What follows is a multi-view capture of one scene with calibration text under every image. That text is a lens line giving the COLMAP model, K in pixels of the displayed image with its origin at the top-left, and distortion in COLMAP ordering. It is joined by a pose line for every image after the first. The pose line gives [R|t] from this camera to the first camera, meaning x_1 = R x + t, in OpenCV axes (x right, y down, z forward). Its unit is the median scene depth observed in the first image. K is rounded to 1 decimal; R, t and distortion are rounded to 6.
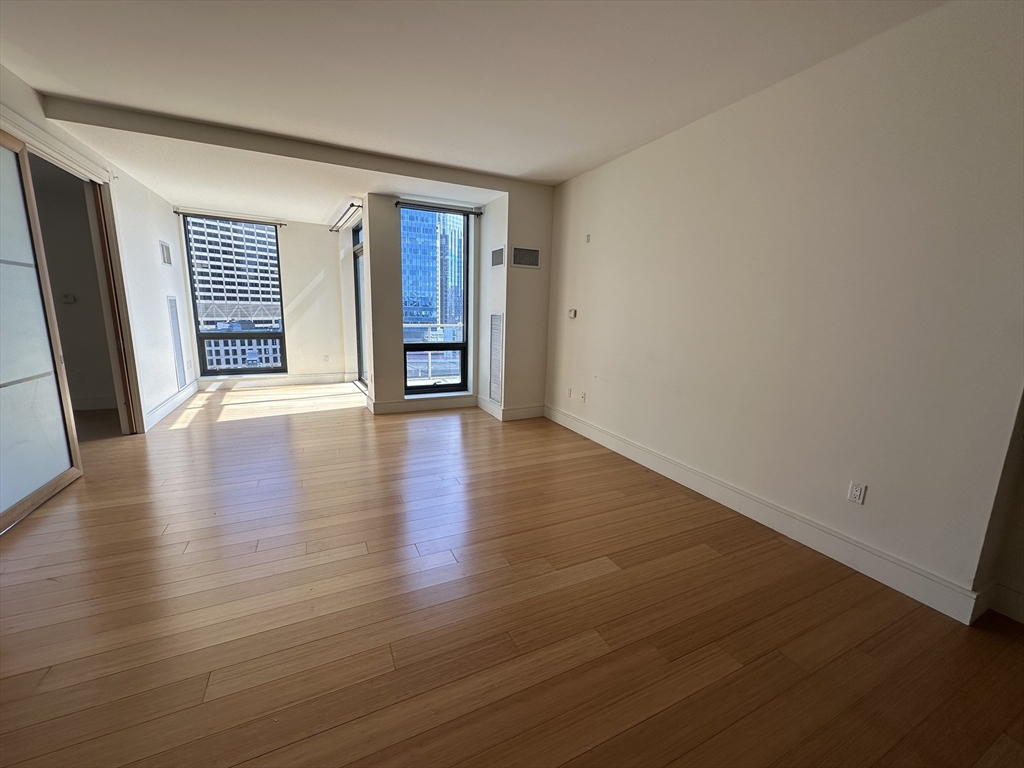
lens RADIAL K [[406.5, 0, 507.6], [0, 406.5, 382.7], [0, 0, 1]] dist [-0.002813, 0.000992]
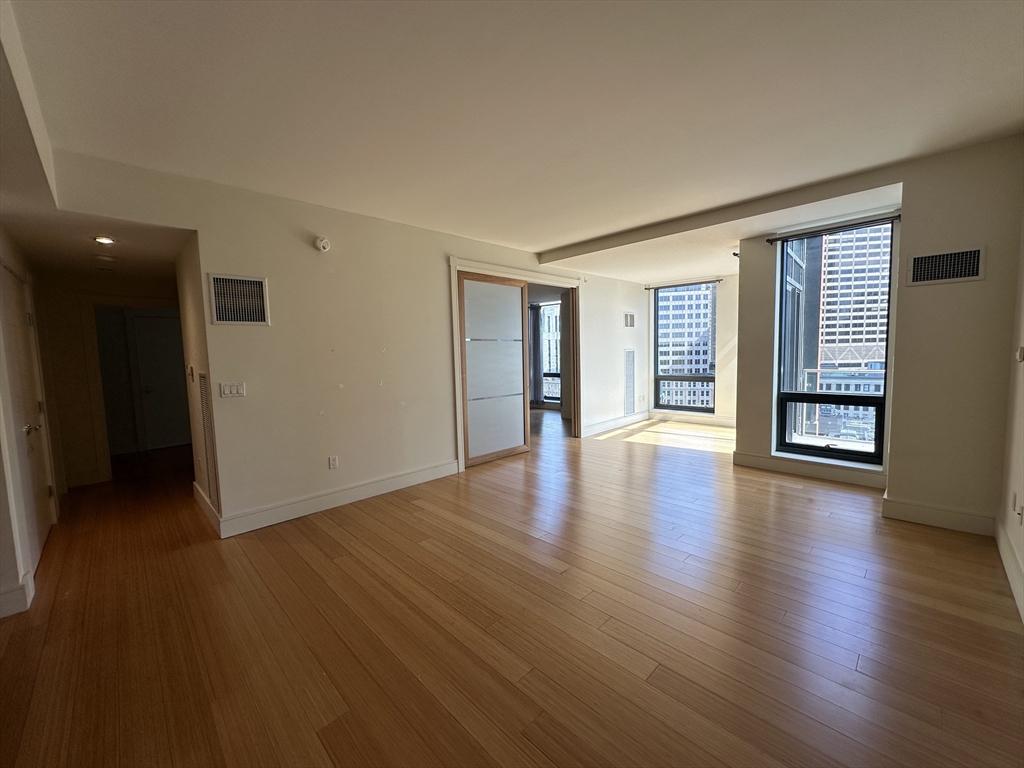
lens RADIAL K [[406.5, 0, 514.3], [0, 406.5, 381.9], [0, 0, 1]] dist [-0.002813, 0.000992]
pose [[0.324576, 0.036310, -0.945162, 0.398794], [-0.137159, 0.990508, -0.009050, -0.033075], [0.935862, 0.132575, 0.326475, 0.182516]]
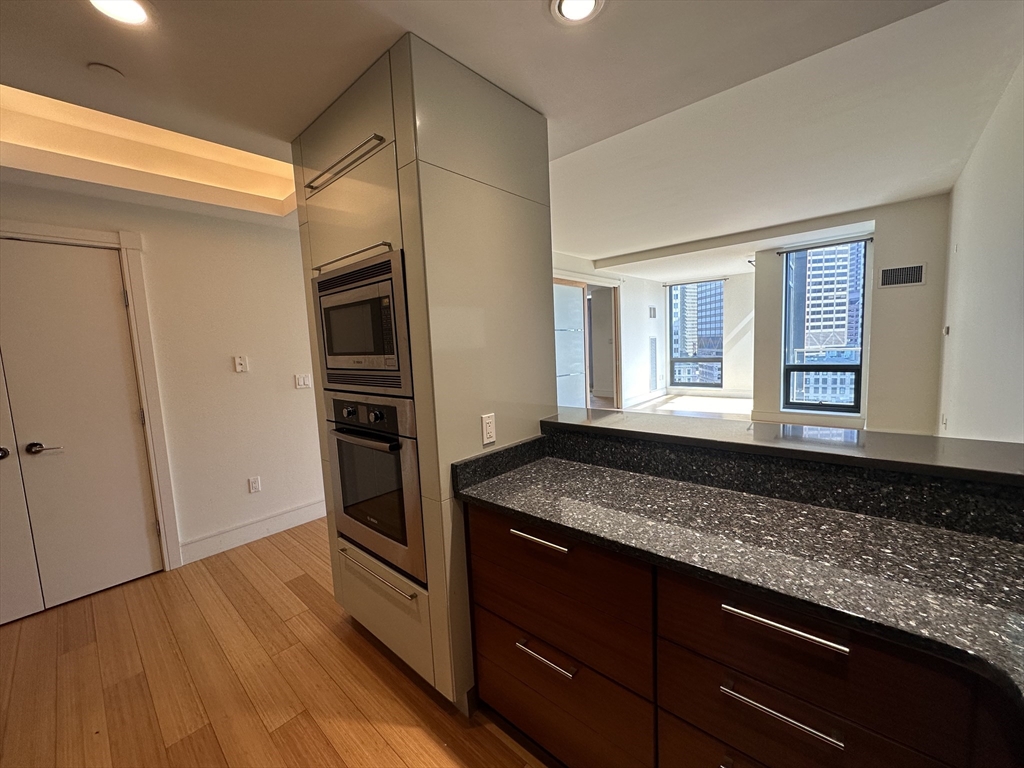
lens RADIAL K [[406.5, 0, 514.7], [0, 406.5, 382.9], [0, 0, 1]] dist [-0.002813, 0.000992]
pose [[0.385902, 0.046795, -0.921352, 0.553966], [-0.111779, 0.993726, 0.003653, 0.042099], [0.915743, 0.101578, 0.388712, -0.186645]]
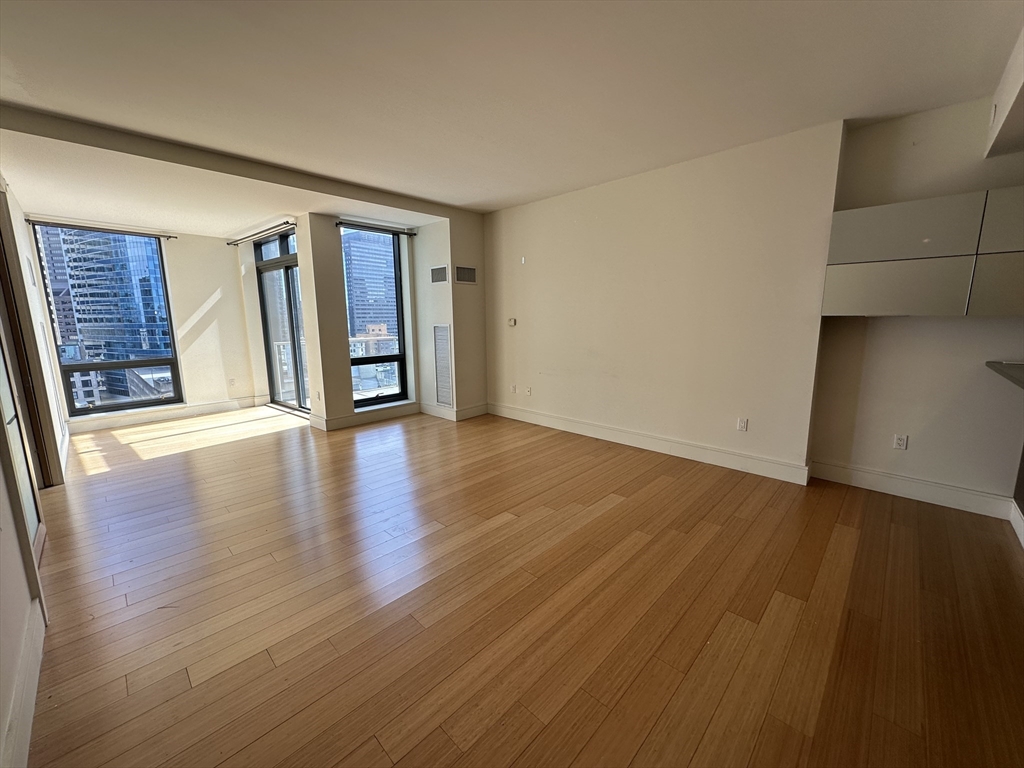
lens RADIAL K [[406.5, 0, 510.5], [0, 406.5, 381.3], [0, 0, 1]] dist [-0.002813, 0.000992]
pose [[0.936947, -0.091755, 0.337210, -0.231339], [0.099597, 0.995010, -0.005988, 0.007220], [-0.334978, 0.039196, 0.941410, -0.096569]]
